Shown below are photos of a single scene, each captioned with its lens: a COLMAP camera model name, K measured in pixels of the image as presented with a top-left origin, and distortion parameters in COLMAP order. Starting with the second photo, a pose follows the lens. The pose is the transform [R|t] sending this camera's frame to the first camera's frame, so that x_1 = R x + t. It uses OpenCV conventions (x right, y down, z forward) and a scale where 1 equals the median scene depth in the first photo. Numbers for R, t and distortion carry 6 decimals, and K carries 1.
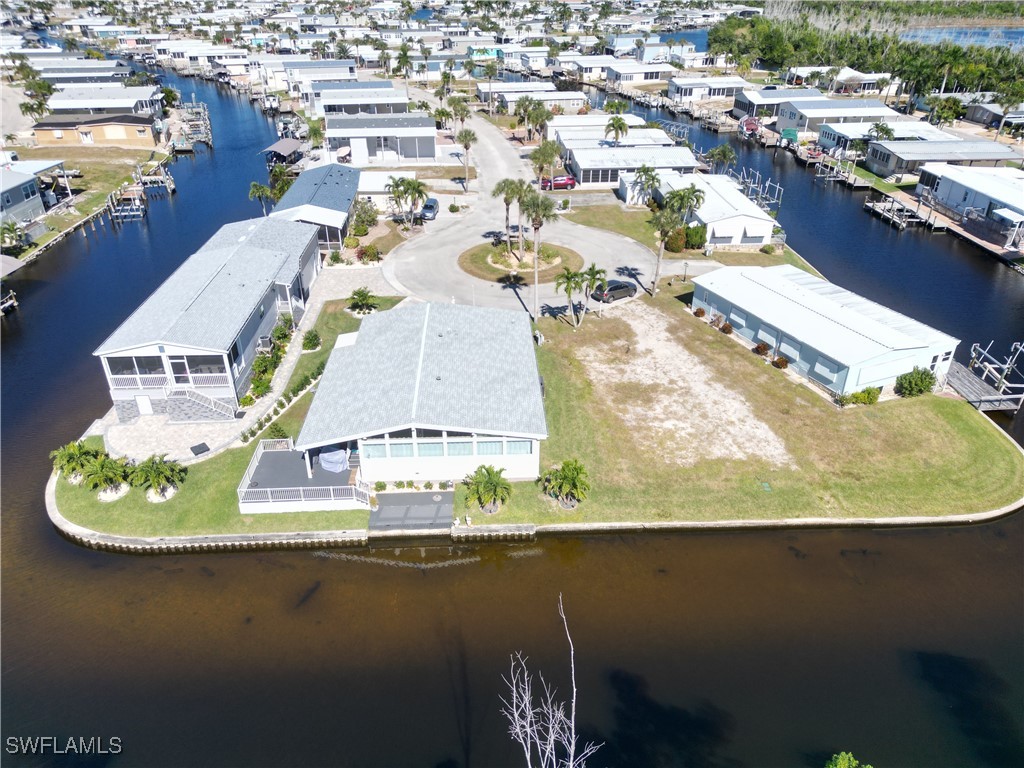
lens RADIAL K [[715.9, 0, 512.0], [0, 715.9, 384.0], [0, 0, 1]] dist [0.068851, -0.064445]
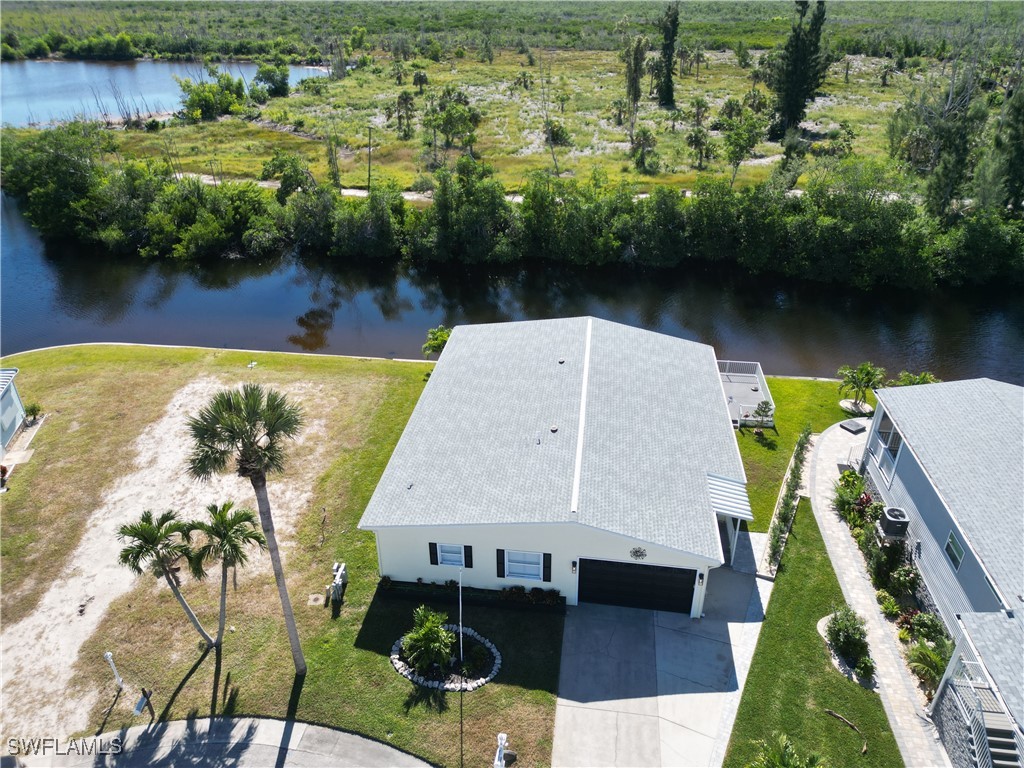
lens RADIAL K [[718.3, 0, 512.0], [0, 718.3, 384.0], [0, 0, 1]] dist [0.051034, -0.031904]
pose [[-0.984329, -0.081576, 0.156340, -0.158877], [0.092394, 0.516554, 0.851255, -0.607839], [-0.150200, 0.852360, -0.500922, 1.296880]]
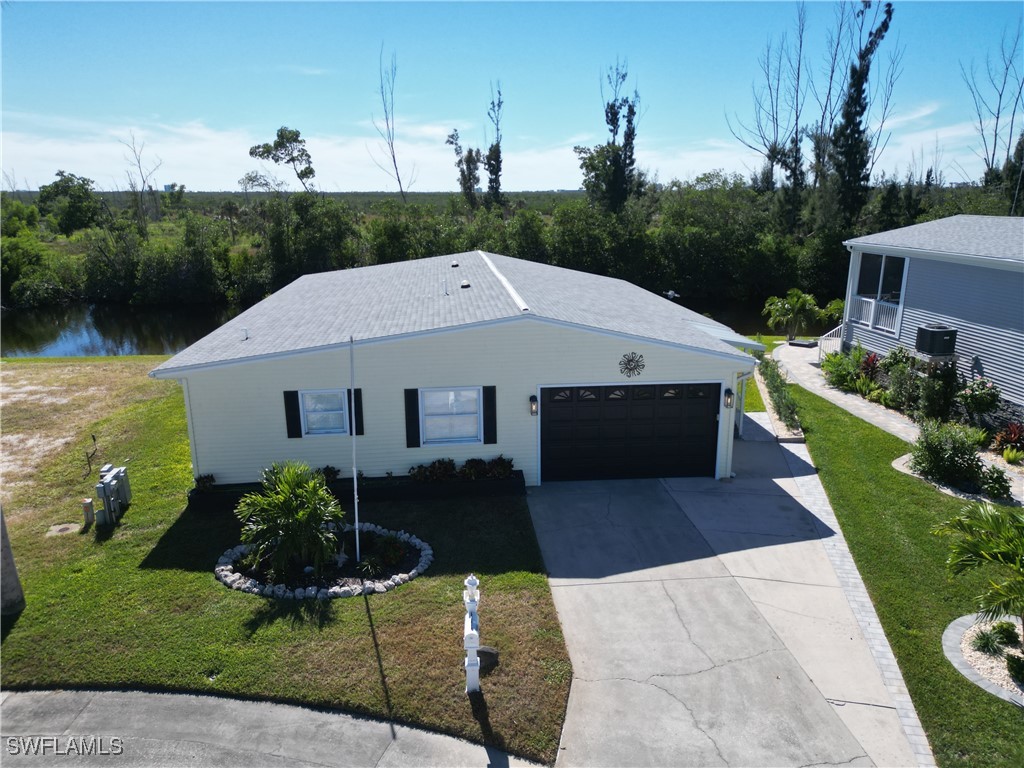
lens RADIAL K [[715.9, 0, 512.0], [0, 715.9, 384.0], [0, 0, 1]] dist [0.068851, -0.064445]
pose [[-0.998294, 0.021056, -0.054458, -0.104456], [-0.023258, 0.712105, 0.701688, -0.314695], [0.053554, 0.701757, -0.710400, 1.362479]]
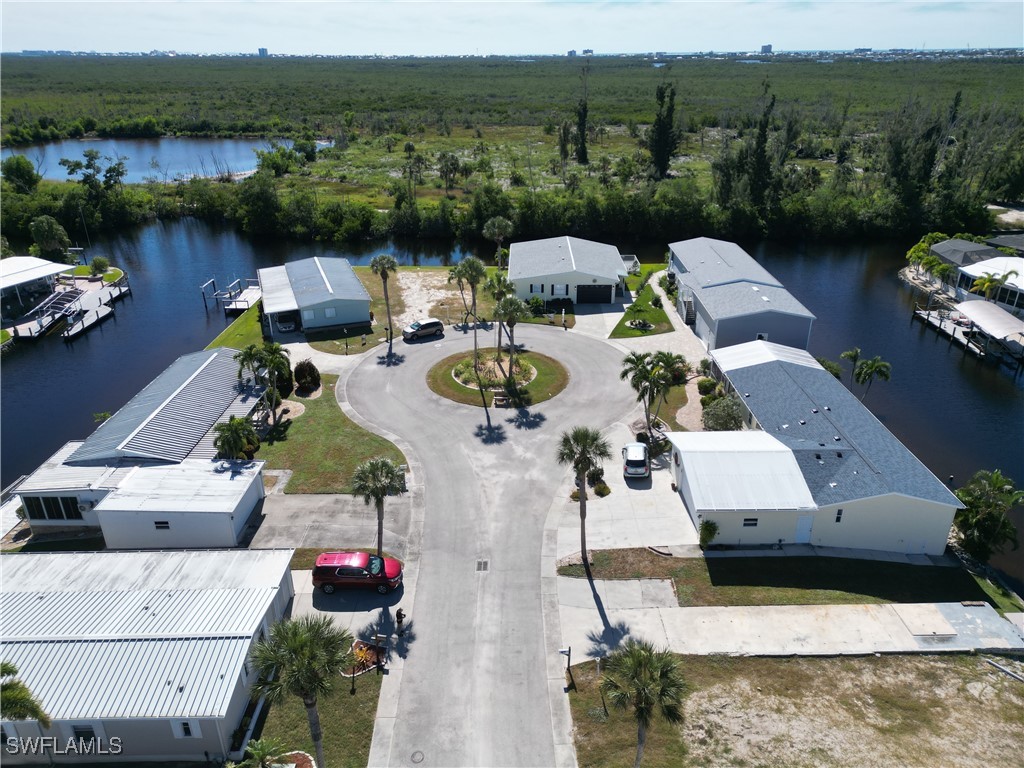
lens RADIAL K [[715.9, 0, 512.0], [0, 715.9, 384.0], [0, 0, 1]] dist [0.068851, -0.064445]
pose [[-0.998016, -0.019939, 0.059720, -0.086616], [0.036918, 0.583021, 0.811618, -1.352426], [-0.051001, 0.812212, -0.581128, 2.337430]]
